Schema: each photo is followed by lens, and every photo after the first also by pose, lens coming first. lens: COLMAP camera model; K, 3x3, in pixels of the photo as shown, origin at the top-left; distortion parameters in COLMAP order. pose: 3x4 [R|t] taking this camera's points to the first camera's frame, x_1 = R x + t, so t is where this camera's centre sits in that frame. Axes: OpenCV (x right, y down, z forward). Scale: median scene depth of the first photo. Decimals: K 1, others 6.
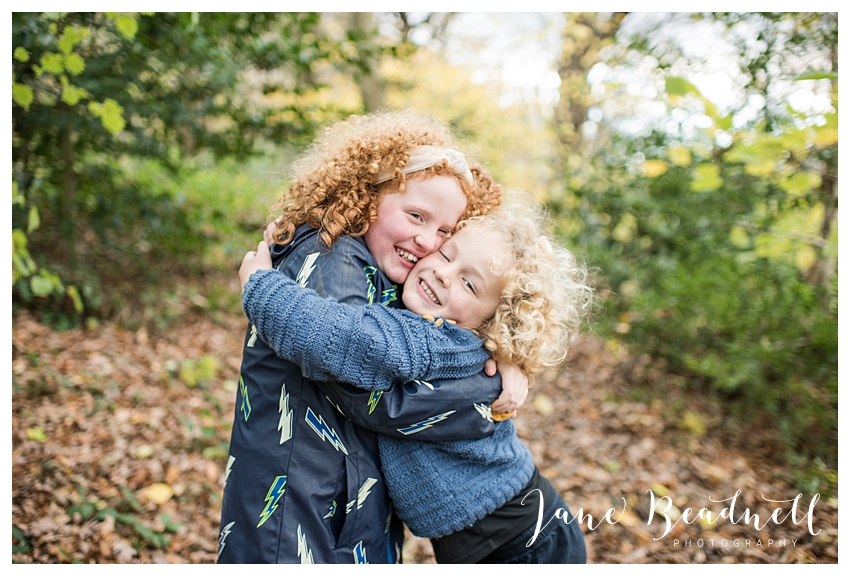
lens RADIAL K [[857.2, 0, 425.0], [0, 857.2, 288.0], [0, 0, 1]] dist [-0.095136, 0.148666]
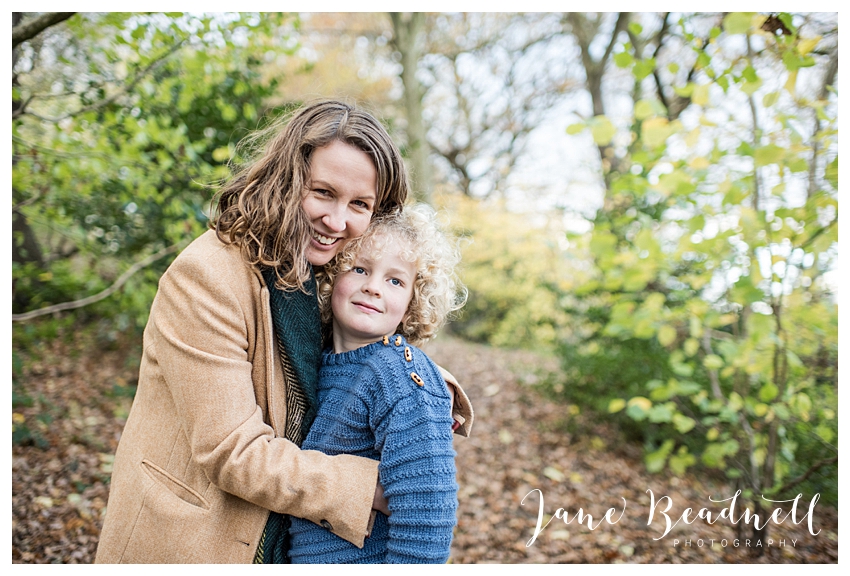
lens RADIAL K [[853.8, 0, 427.8], [0, 853.8, 279.7], [0, 0, 1]] dist [-0.097956, 0.133784]
pose [[0.996268, -0.026142, -0.082257, 0.144264], [0.011195, 0.984116, -0.177172, 0.139246], [0.085582, 0.175590, 0.980736, -0.622828]]
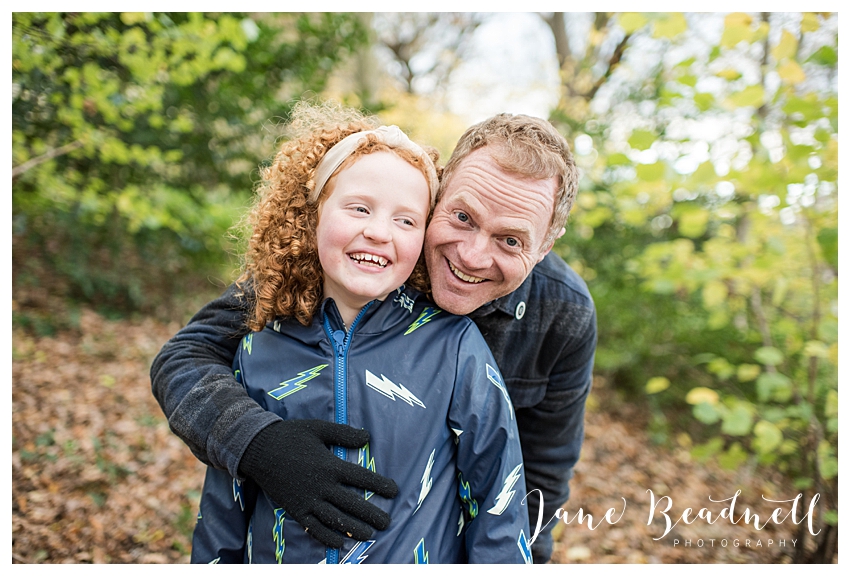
lens RADIAL K [[857.2, 0, 425.0], [0, 857.2, 288.0], [0, 0, 1]] dist [-0.095136, 0.148666]
pose [[0.999633, 0.026961, -0.002616, 0.060795], [-0.027057, 0.998427, -0.049113, 0.056372], [0.001287, 0.049165, 0.998790, -0.348140]]
